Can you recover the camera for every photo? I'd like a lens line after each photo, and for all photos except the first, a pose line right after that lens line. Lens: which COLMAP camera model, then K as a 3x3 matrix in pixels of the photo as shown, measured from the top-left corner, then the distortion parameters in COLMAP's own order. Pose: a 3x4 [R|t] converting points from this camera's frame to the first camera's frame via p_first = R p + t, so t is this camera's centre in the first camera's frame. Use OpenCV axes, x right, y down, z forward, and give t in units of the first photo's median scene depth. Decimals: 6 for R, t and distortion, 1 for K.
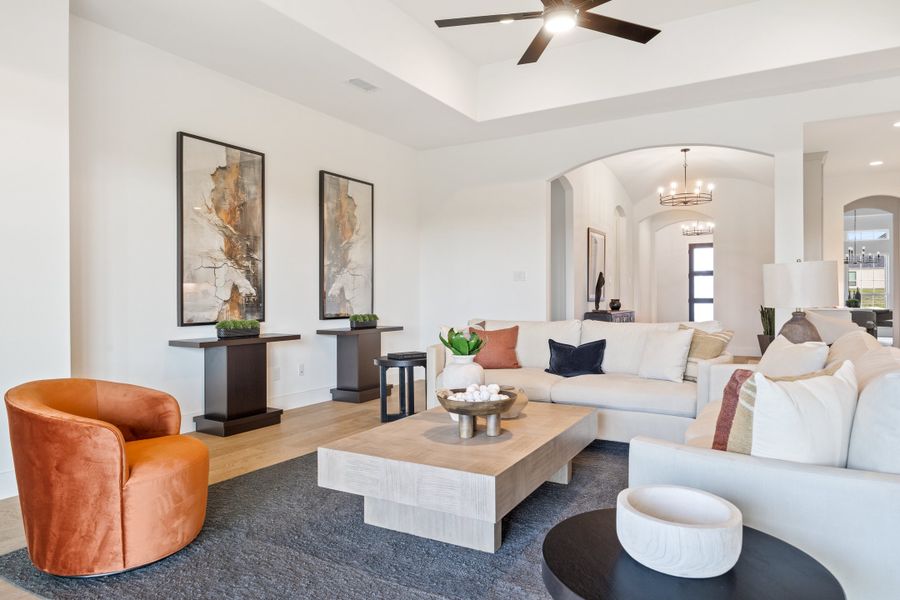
lens RADIAL K [[563.1, 0, 446.8], [0, 563.1, 298.6], [0, 0, 1]] dist [-0.009621, -0.001290]
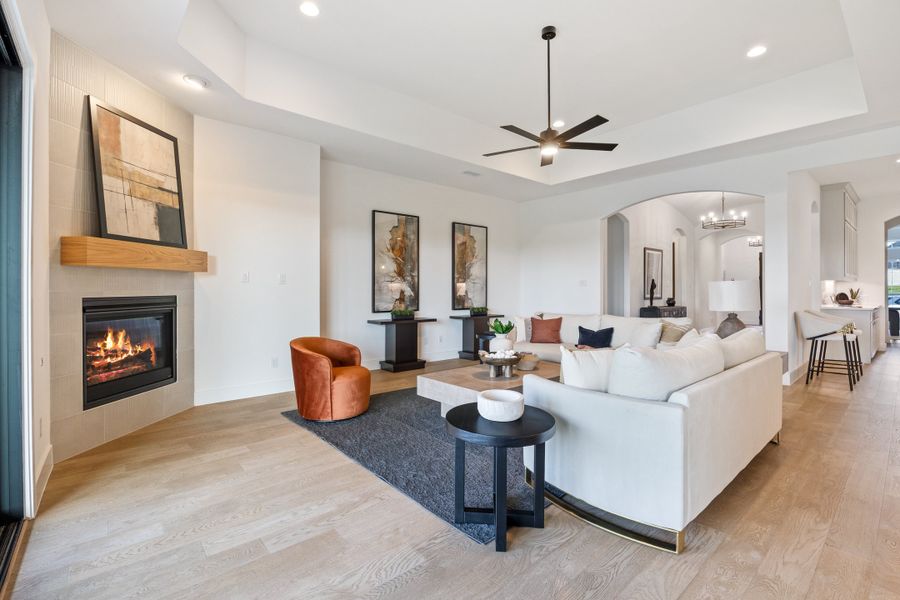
lens RADIAL K [[402.9, 0, 446.5], [0, 402.9, 289.5], [0, 0, 1]] dist [-0.020544, -0.000229]
pose [[0.946624, 0.004366, -0.322311, 0.181293], [-0.005847, 0.999976, -0.003627, -0.023663], [0.322288, 0.005318, 0.946627, -0.187942]]
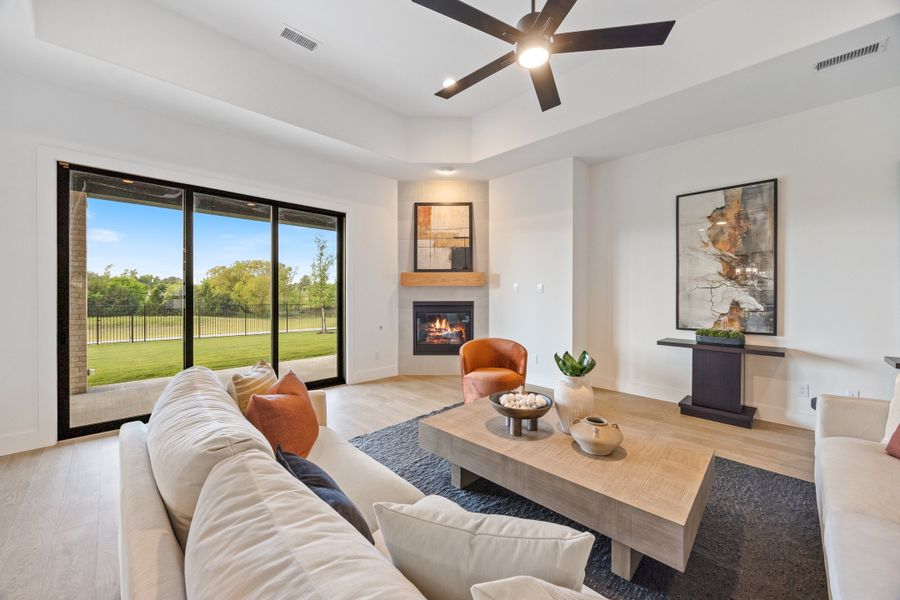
lens RADIAL K [[337.3, 0, 448.6], [0, 337.3, 296.7], [0, 0, 1]] dist [0.011730, -0.000014]
pose [[-0.241520, 0.020585, -0.970177, 0.487413], [-0.003415, 0.999751, 0.022062, -0.048835], [0.970390, 0.008641, -0.241390, 0.591694]]
